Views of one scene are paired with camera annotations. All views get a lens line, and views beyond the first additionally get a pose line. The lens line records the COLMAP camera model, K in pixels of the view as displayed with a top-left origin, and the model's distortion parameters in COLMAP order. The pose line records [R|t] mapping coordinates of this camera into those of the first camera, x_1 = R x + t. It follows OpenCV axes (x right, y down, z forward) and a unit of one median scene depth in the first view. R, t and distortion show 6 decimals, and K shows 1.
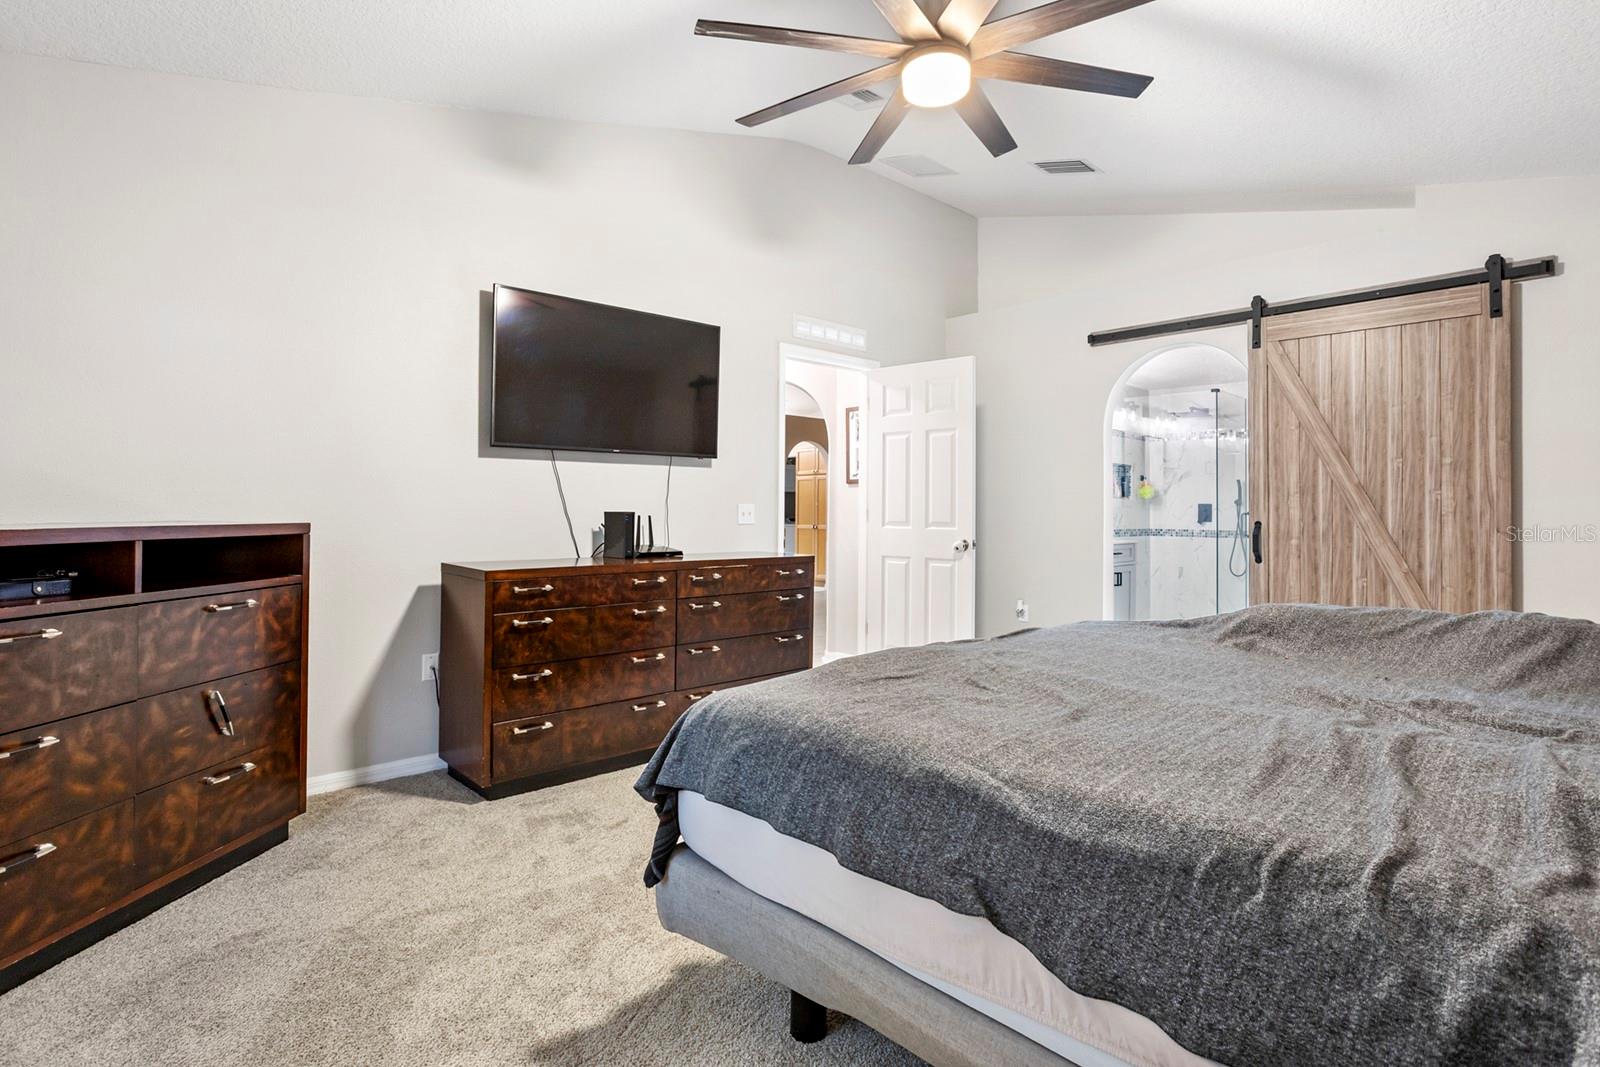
lens RADIAL K [[776.5, 0, 795.5], [0, 776.5, 522.5], [0, 0, 1]] dist [-0.059392, 0.034369]
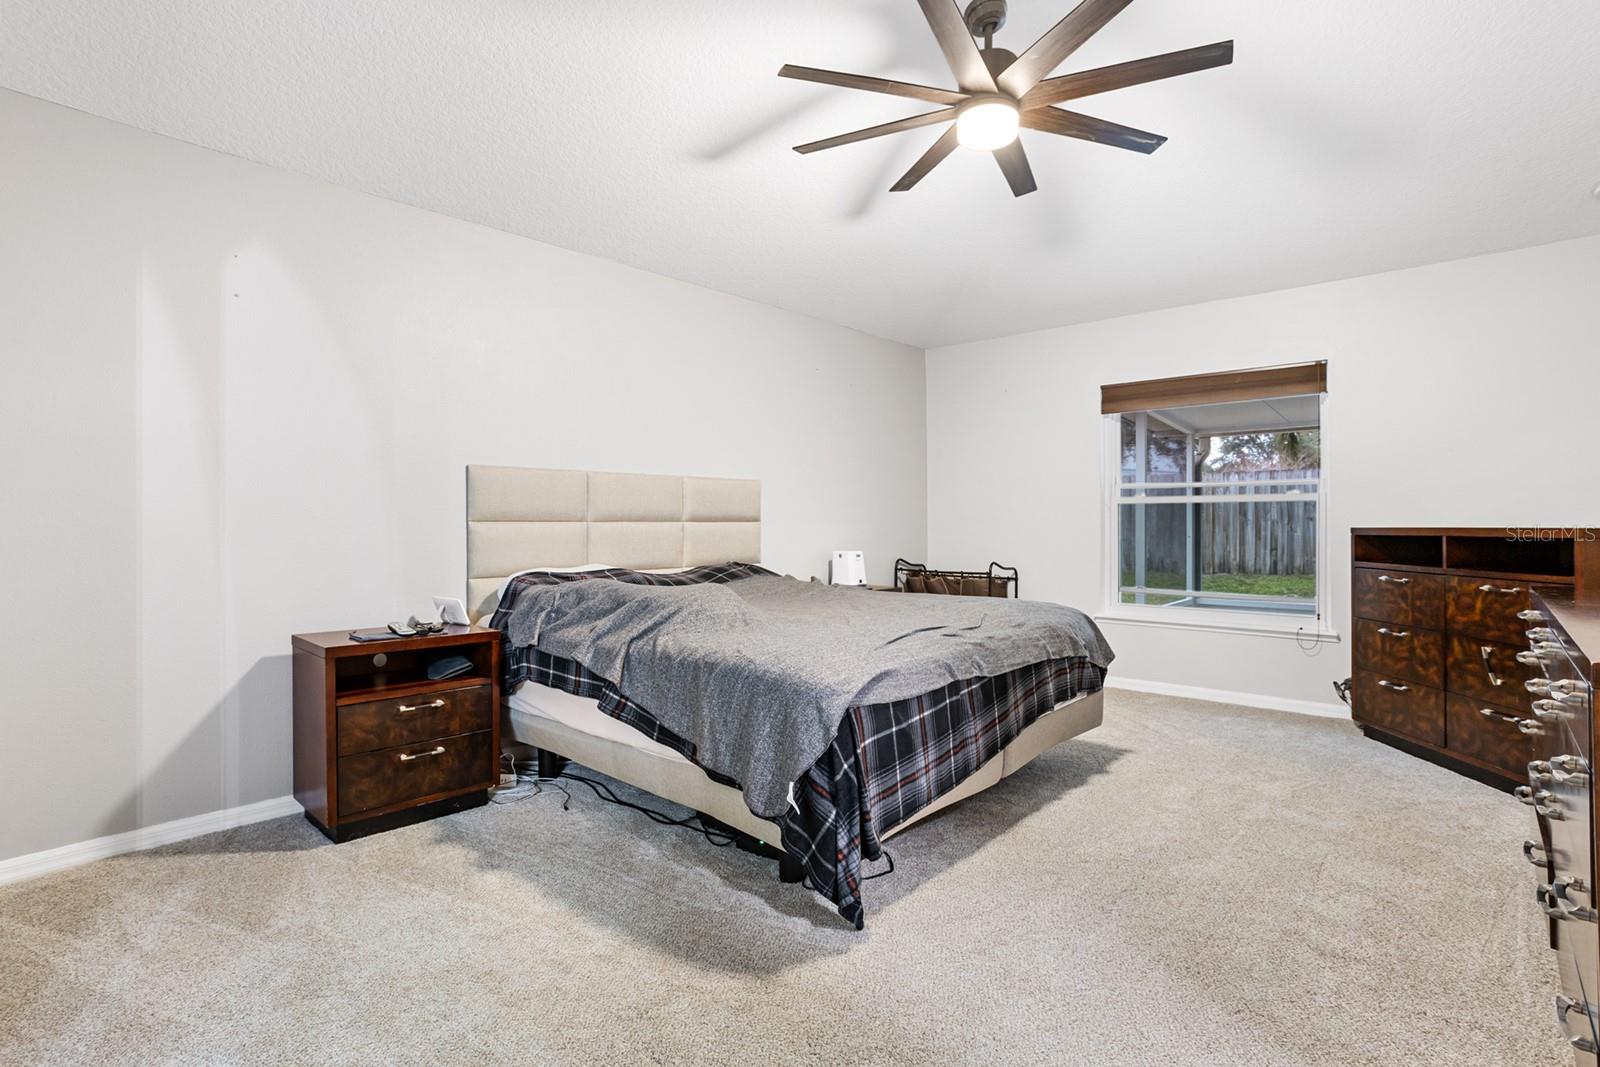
lens RADIAL K [[776.5, 0, 795.5], [0, 776.5, 522.5], [0, 0, 1]] dist [-0.059392, 0.034369]
pose [[-0.997337, -0.000377, -0.072930, 0.621374], [-0.001429, 0.999896, 0.014368, -0.025751], [0.072917, 0.014434, -0.997234, 2.380689]]
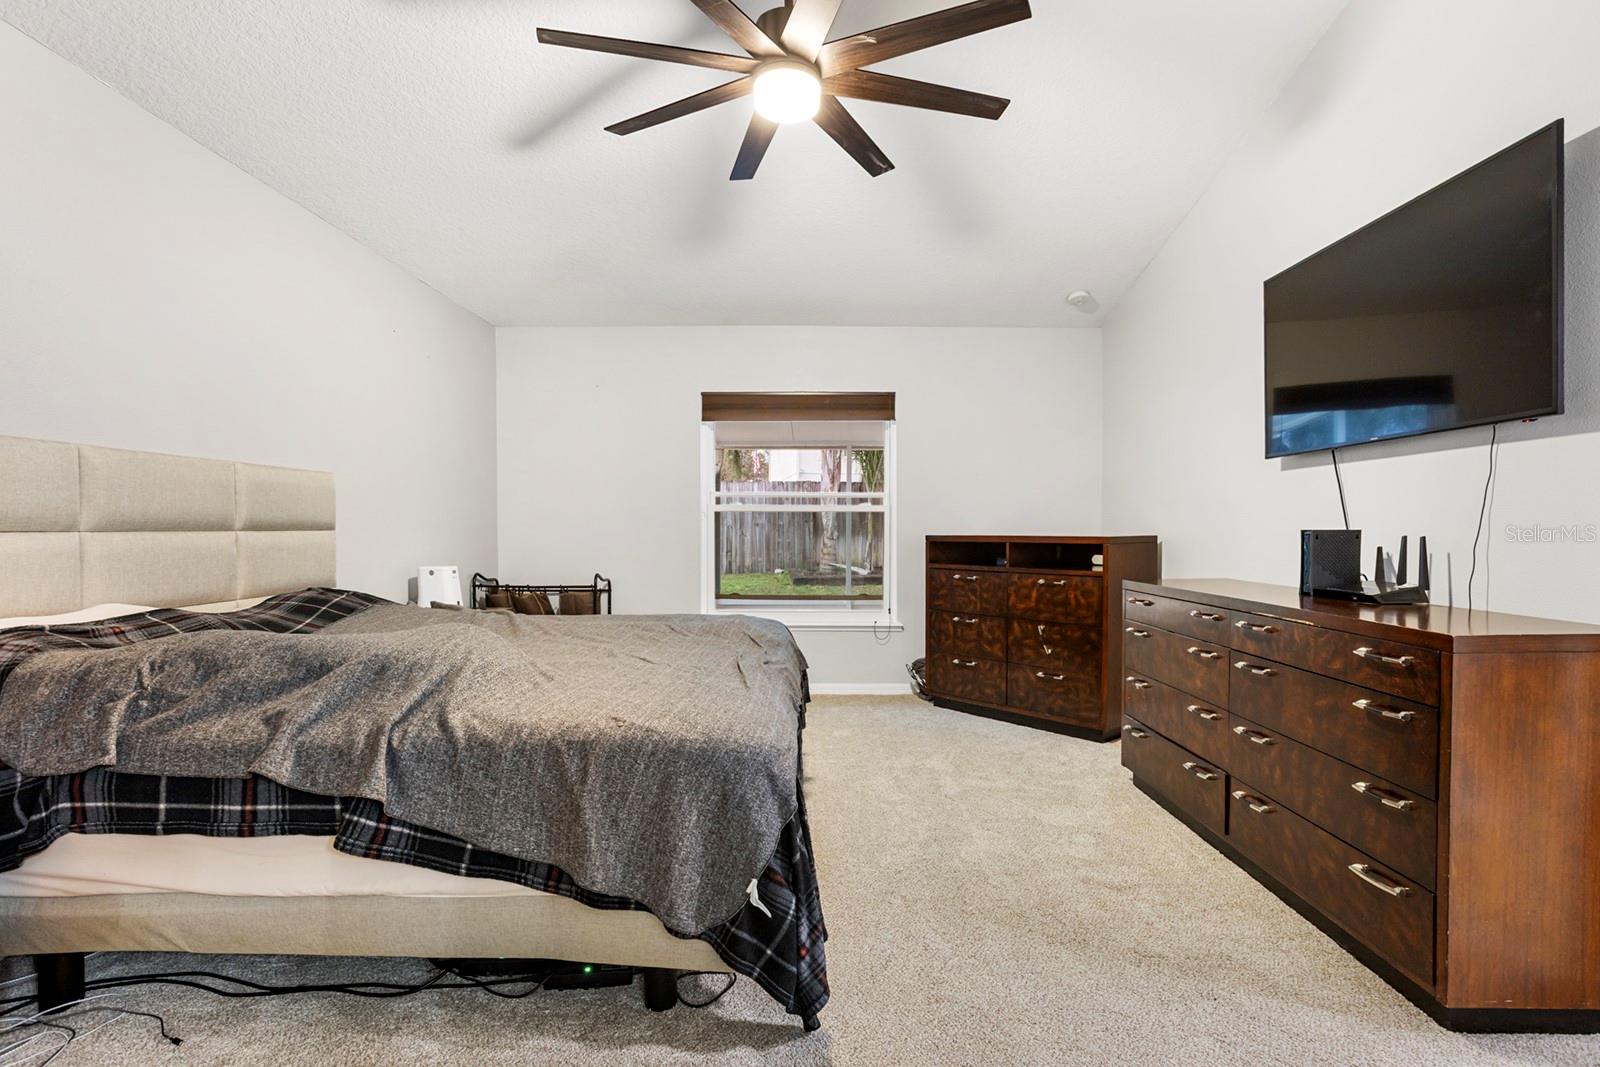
lens RADIAL K [[788.3, 0, 802.8], [0, 788.3, 545.7], [0, 0, 1]] dist [-0.059202, 0.036144]
pose [[-0.692005, 0.014737, -0.721743, 1.045897], [-0.013903, 0.999334, 0.033735, -0.030861], [0.721759, 0.033379, -0.691339, 1.971558]]
